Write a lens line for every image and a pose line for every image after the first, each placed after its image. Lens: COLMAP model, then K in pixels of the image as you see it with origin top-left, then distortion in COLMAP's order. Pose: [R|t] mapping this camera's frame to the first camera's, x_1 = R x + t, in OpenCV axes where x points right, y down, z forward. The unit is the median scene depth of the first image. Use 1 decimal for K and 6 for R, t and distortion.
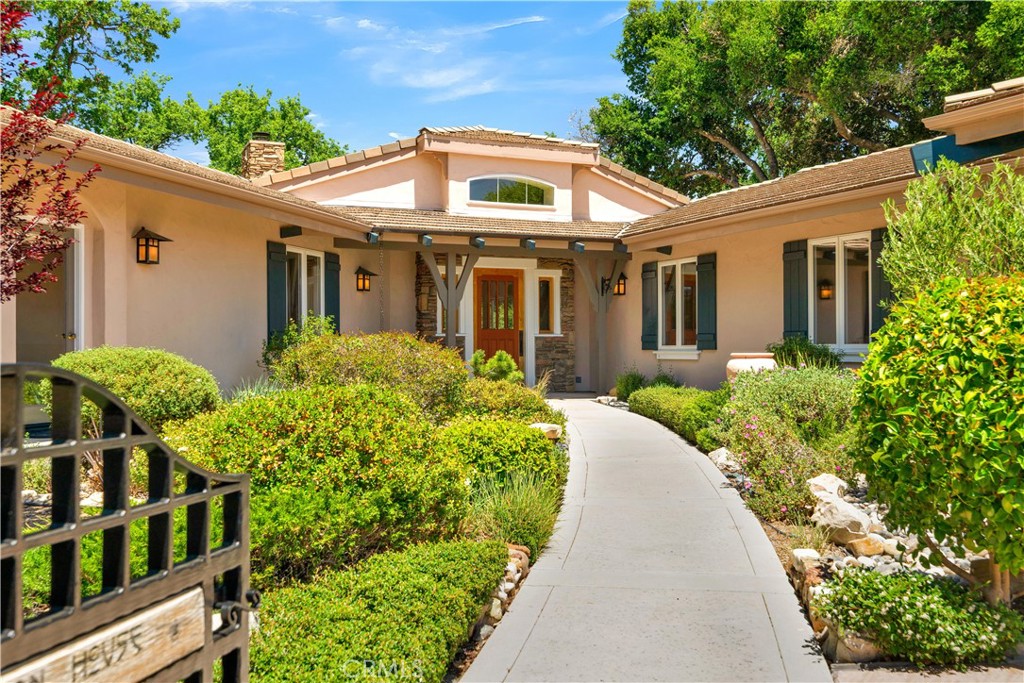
lens RADIAL K [[1001.5, 0, 505.4], [0, 1001.5, 342.1], [0, 0, 1]] dist [-0.002287, 0.000000]
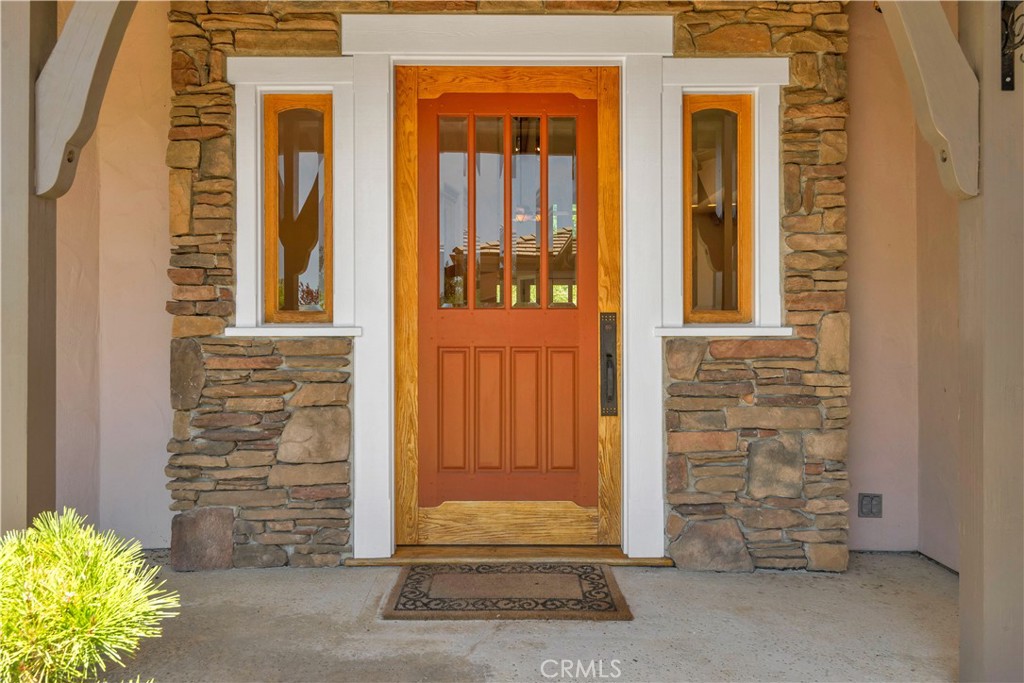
lens RADIAL K [[766.6, 0, 509.1], [0, 766.6, 339.0], [0, 0, 1]] dist [0.009899, 0.003728]
pose [[0.915085, -0.000031, -0.403260, 0.079739], [0.001816, 0.999990, 0.004044, -0.006733], [0.403256, -0.004433, 0.915076, 0.926508]]
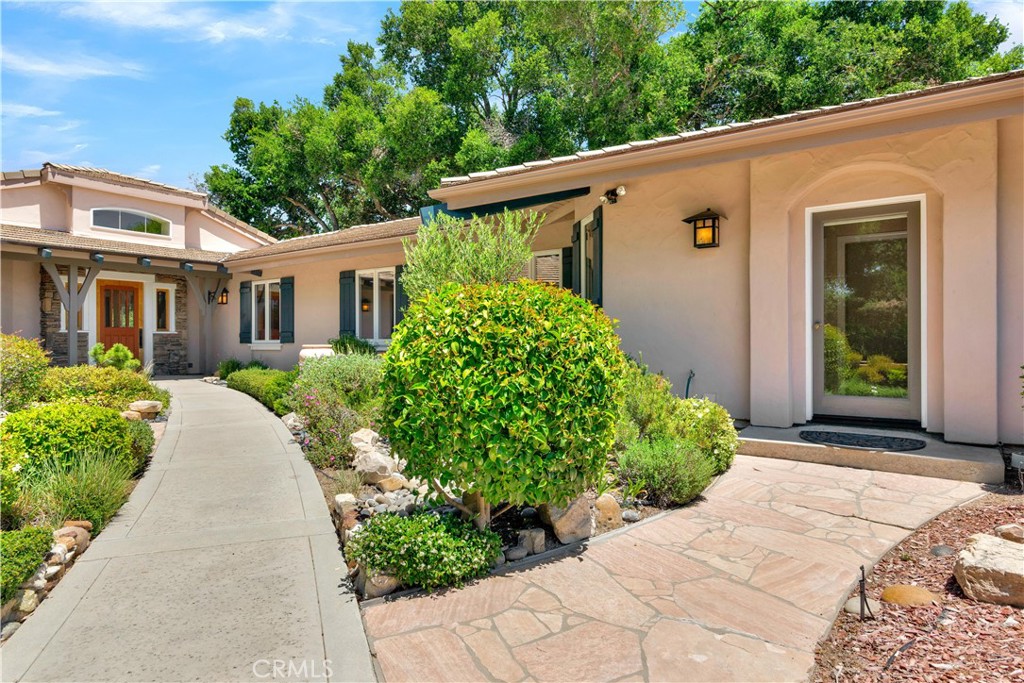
lens RADIAL K [[619.4, 0, 507.6], [0, 619.4, 339.8], [0, 0, 1]] dist [0.008367, -0.003340]
pose [[0.863207, 0.002377, 0.504845, 0.022570], [-0.002547, 0.999997, -0.000355, 0.002370], [-0.504845, -0.000980, 0.863210, 0.060168]]
